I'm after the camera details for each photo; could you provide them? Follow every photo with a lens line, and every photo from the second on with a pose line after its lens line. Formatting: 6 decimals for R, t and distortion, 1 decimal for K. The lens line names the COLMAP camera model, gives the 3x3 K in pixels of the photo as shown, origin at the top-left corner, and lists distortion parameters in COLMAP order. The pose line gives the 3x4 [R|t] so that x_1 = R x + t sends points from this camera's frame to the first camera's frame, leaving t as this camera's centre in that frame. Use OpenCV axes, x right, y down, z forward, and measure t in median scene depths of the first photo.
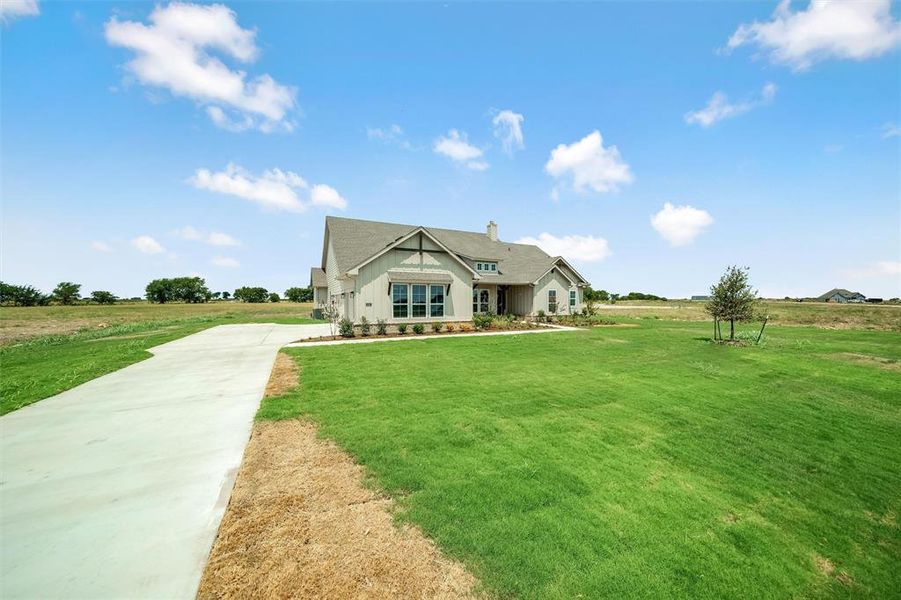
lens RADIAL K [[321.0, 0, 444.9], [0, 321.0, 298.7], [0, 0, 1]] dist [-0.001050, -0.000031]
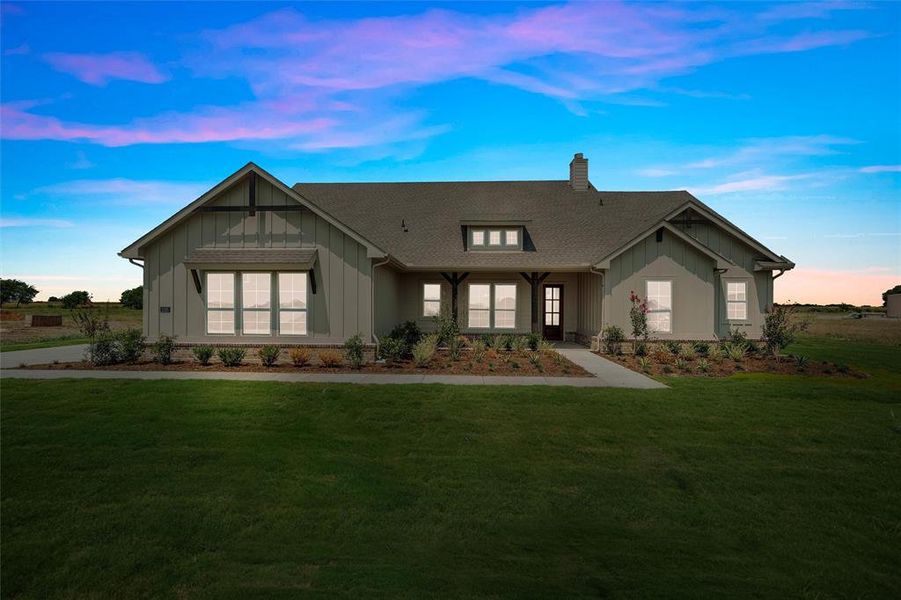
lens RADIAL K [[419.4, 0, 450.5], [0, 419.4, 300.0], [0, 0, 1]] dist [0.000959, 0.000264]
pose [[0.883627, 0.005146, -0.468164, 0.381095], [-0.004186, 0.999986, 0.003090, -0.002172], [0.468173, -0.000771, 0.883636, 0.388066]]
